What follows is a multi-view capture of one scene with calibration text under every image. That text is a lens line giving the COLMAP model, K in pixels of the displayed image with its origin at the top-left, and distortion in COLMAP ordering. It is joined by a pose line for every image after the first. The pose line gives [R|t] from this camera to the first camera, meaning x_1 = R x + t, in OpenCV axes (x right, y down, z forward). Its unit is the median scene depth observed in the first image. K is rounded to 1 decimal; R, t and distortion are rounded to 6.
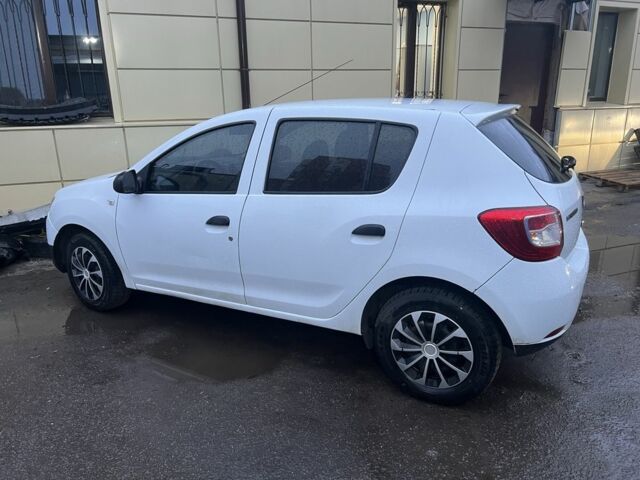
lens RADIAL K [[482.8, 0, 320.0], [0, 482.8, 240.0], [0, 0, 1]] dist [0.069886, -0.076072]
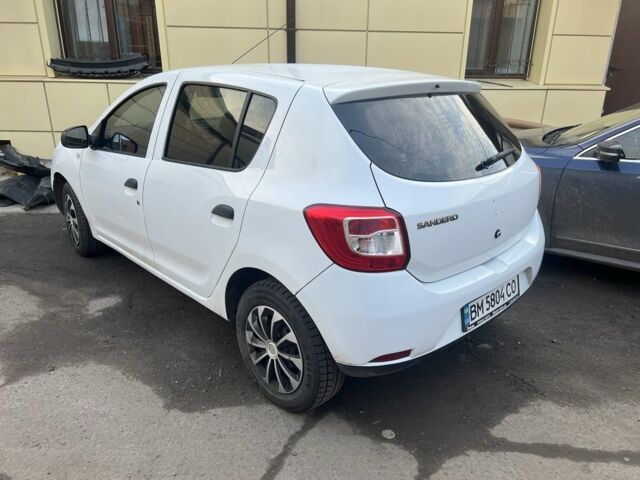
lens RADIAL K [[478.0, 0, 320.2], [0, 478.0, 250.2], [0, 0, 1]] dist [0.193933, -0.252018]
pose [[0.947730, 0.145597, -0.283919, 0.536434], [-0.122173, 0.987596, 0.098635, -0.058480], [0.294758, -0.058792, 0.953762, 0.166152]]
